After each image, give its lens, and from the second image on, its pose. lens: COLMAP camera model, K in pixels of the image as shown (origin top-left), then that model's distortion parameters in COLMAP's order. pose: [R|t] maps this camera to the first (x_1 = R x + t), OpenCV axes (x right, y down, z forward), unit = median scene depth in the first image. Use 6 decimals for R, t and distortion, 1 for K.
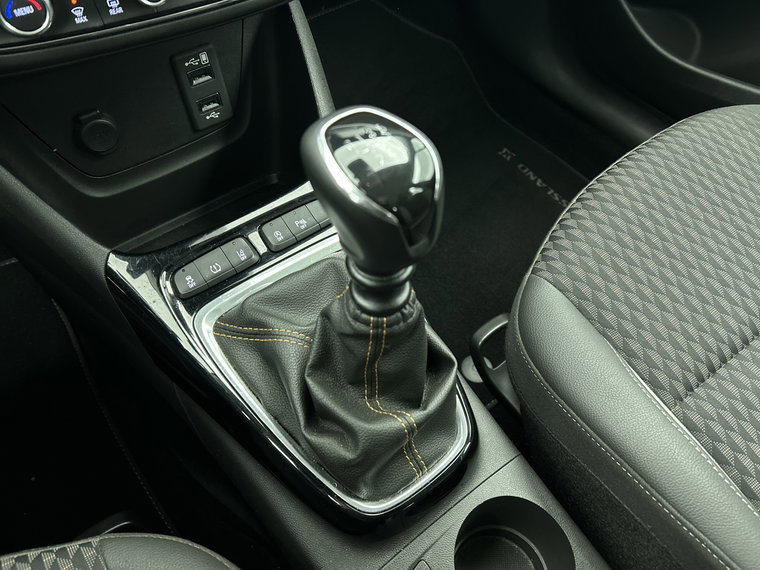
lens RADIAL K [[582.2, 0, 380.0], [0, 582.2, 285.0], [0, 0, 1]] dist [0.002952, 0.001700]
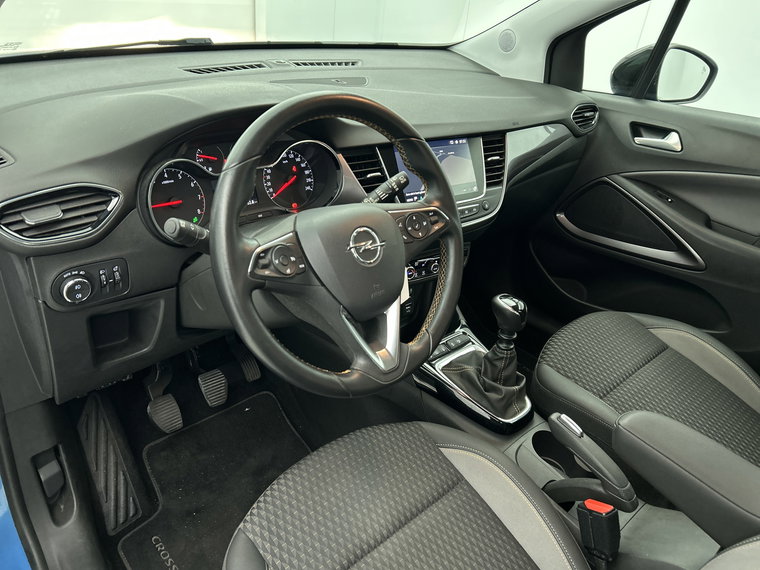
lens RADIAL K [[549.6, 0, 376.1], [0, 549.6, 296.5], [0, 0, 1]] dist [0.042792, -0.000261]
pose [[0.996069, 0.005030, 0.088443, -0.795036], [0.031906, 0.911011, -0.411146, 0.803408], [-0.082641, 0.412351, 0.907269, -1.539486]]
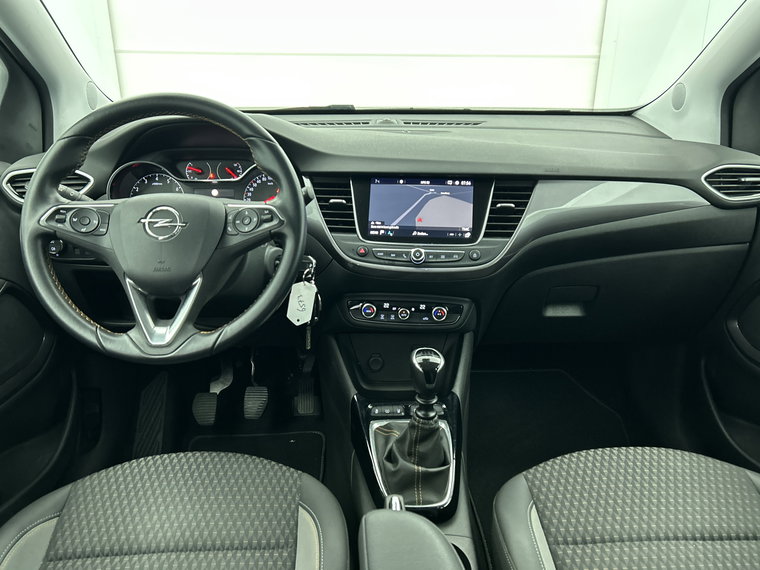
lens RADIAL K [[599.1, 0, 380.0], [0, 599.1, 285.0], [0, 0, 1]] dist [0.040681, -0.002143]
pose [[0.821491, 0.165109, -0.545795, 0.982773], [-0.457583, 0.762016, -0.458202, 0.730451], [0.340252, 0.626155, 0.701540, -1.142987]]
